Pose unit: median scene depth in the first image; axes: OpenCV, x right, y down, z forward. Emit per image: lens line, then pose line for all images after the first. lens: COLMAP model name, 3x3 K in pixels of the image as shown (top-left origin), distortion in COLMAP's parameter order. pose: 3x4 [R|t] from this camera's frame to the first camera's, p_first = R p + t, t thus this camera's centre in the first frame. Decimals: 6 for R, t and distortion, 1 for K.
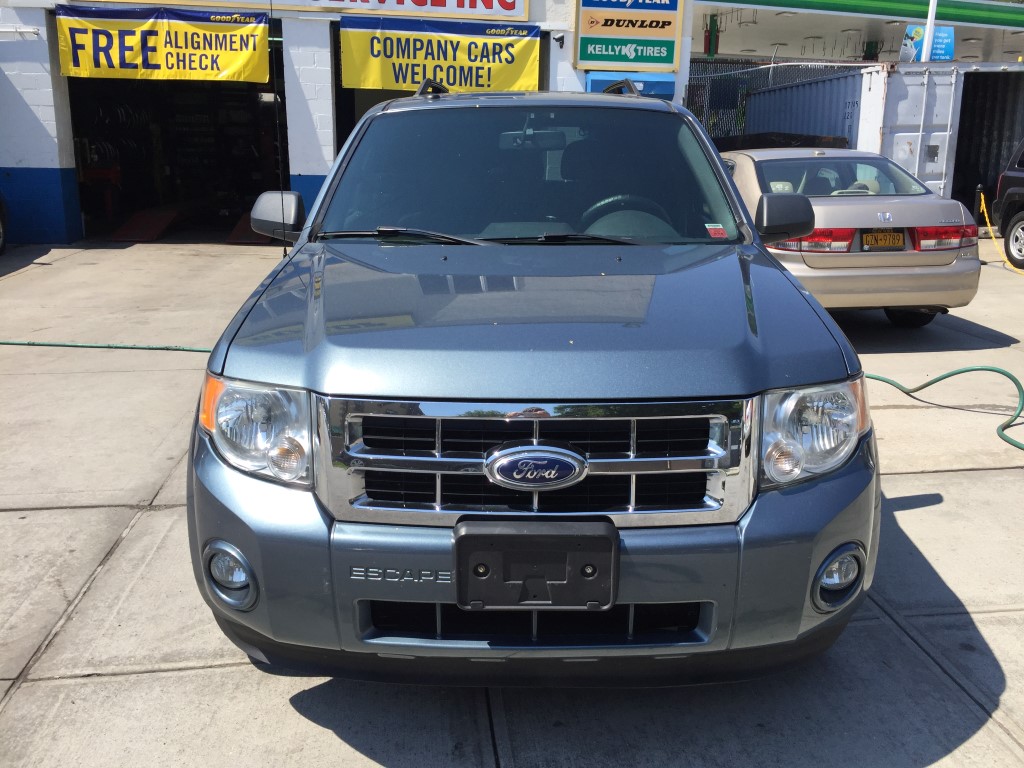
lens RADIAL K [[875.6, 0, 517.1], [0, 875.6, 388.8], [0, 0, 1]] dist [0.085945, -0.126501]
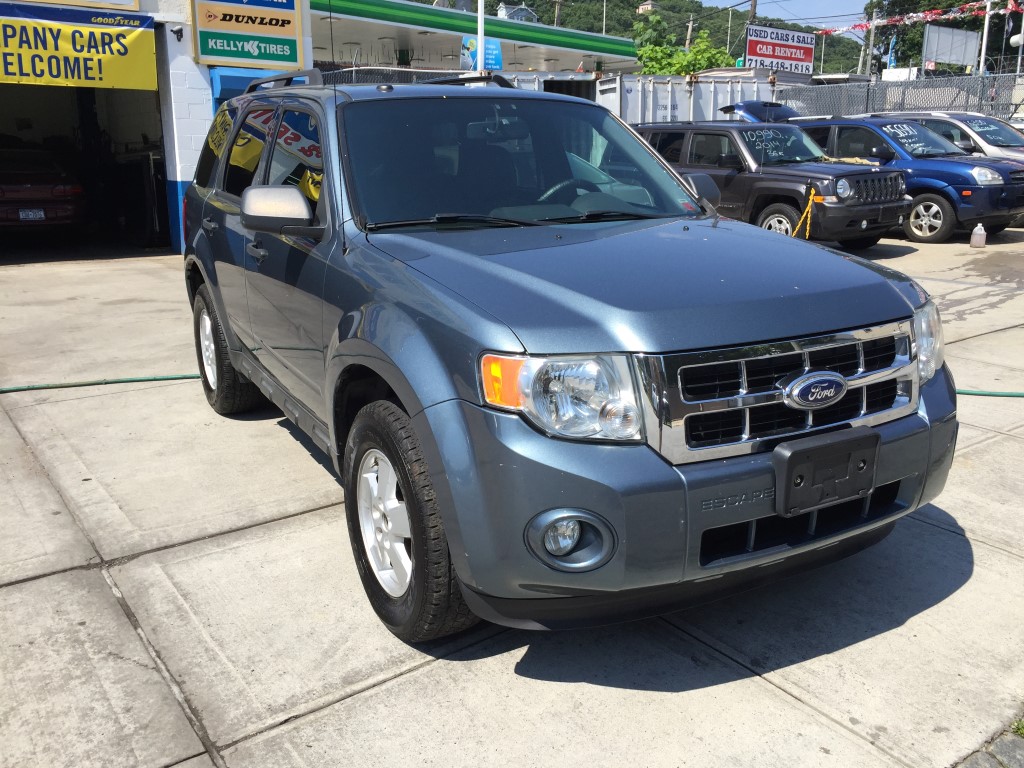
lens RADIAL K [[875.6, 0, 508.1], [0, 875.6, 386.8], [0, 0, 1]] dist [0.085945, -0.126501]
pose [[0.872774, -0.139140, 0.467874, -0.139088], [0.141239, 0.989496, 0.030796, -0.001826], [-0.467245, 0.039205, 0.883258, 0.018336]]
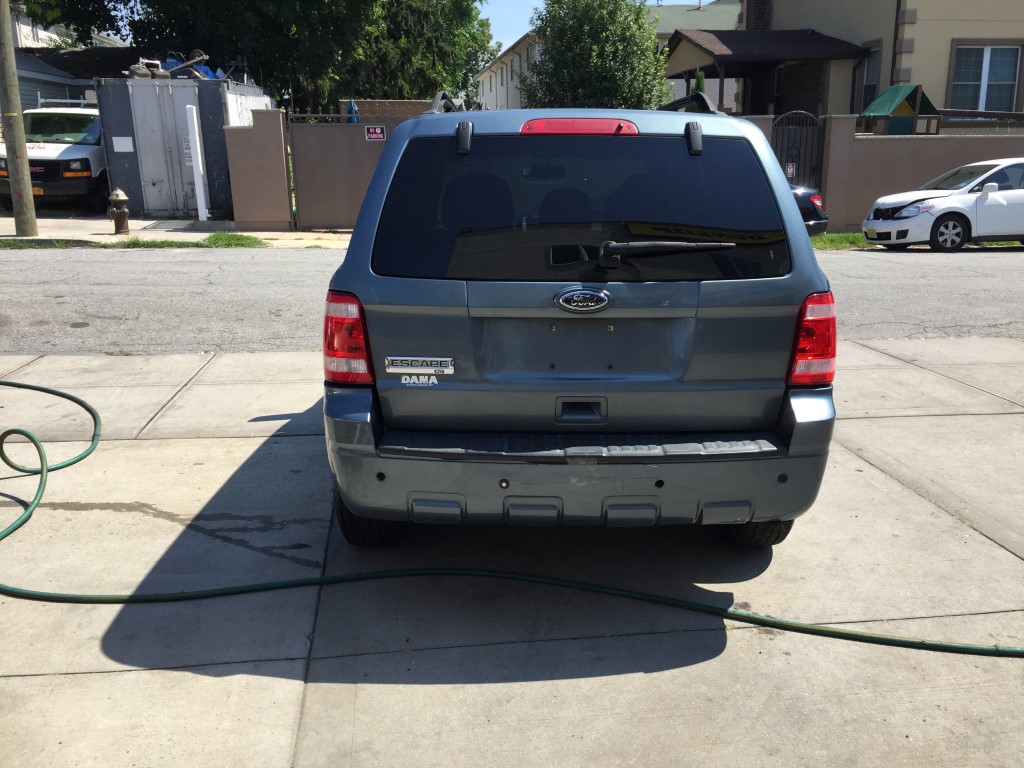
lens RADIAL K [[875.6, 0, 505.8], [0, 875.6, 385.5], [0, 0, 1]] dist [0.085945, -0.126501]
pose [[-0.999935, -0.006287, -0.009471, 0.027324], [-0.010181, 0.865911, 0.500095, -0.197407], [0.005057, 0.500159, -0.865919, 0.685454]]
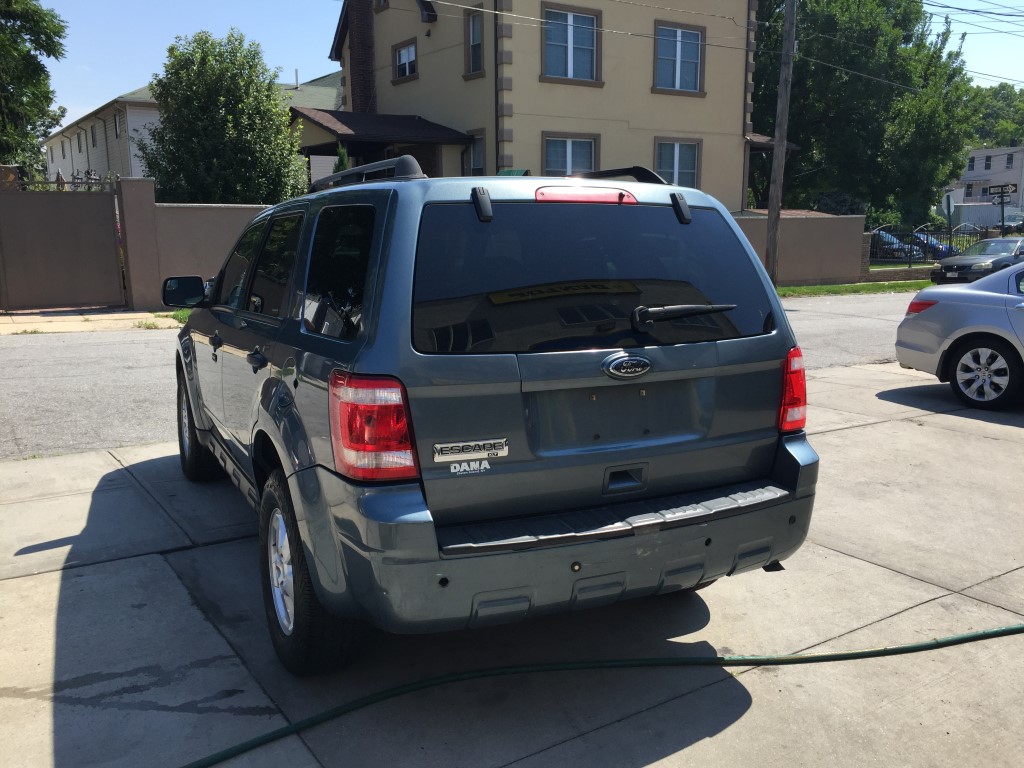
lens RADIAL K [[875.6, 0, 507.5], [0, 875.6, 385.2], [0, 0, 1]] dist [0.085945, -0.126501]
pose [[-0.894791, 0.067631, -0.441333, 0.128435], [-0.127415, 0.908678, 0.397579, -0.184290], [0.427918, 0.411983, -0.804460, 0.648029]]
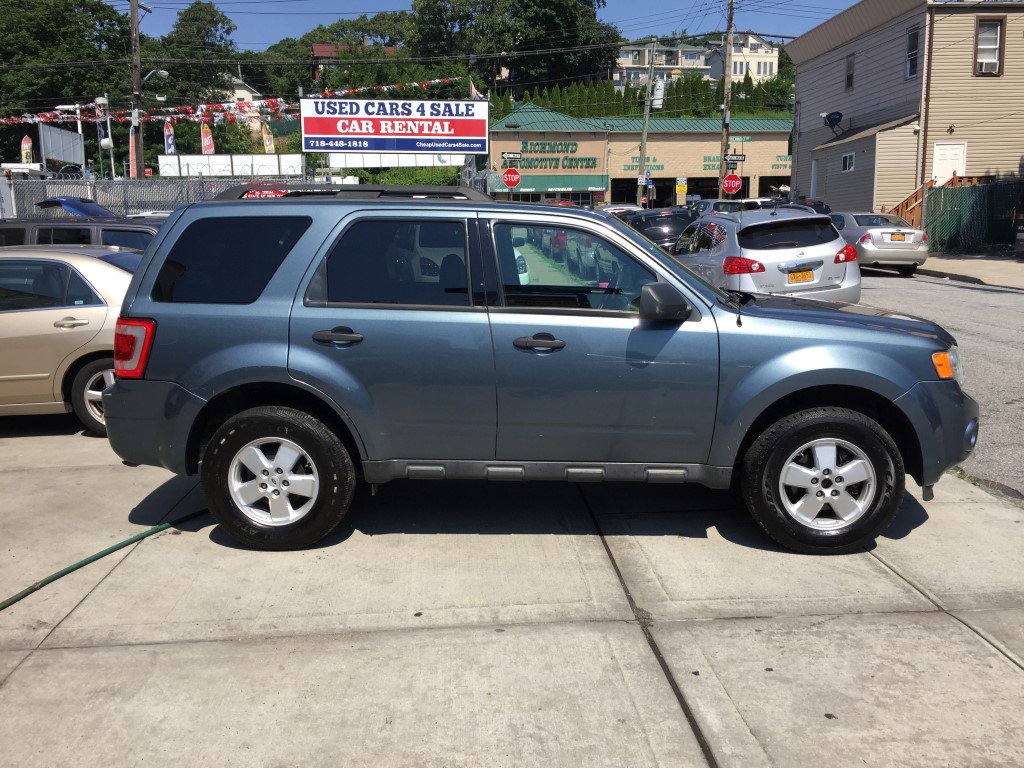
lens RADIAL K [[875.6, 0, 514.0], [0, 875.6, 379.4], [0, 0, 1]] dist [0.085945, -0.126501]
pose [[0.043520, -0.177044, 0.983240, -0.403767], [0.280588, 0.946726, 0.158049, -0.093078], [-0.958841, 0.269008, 0.090878, 0.299657]]
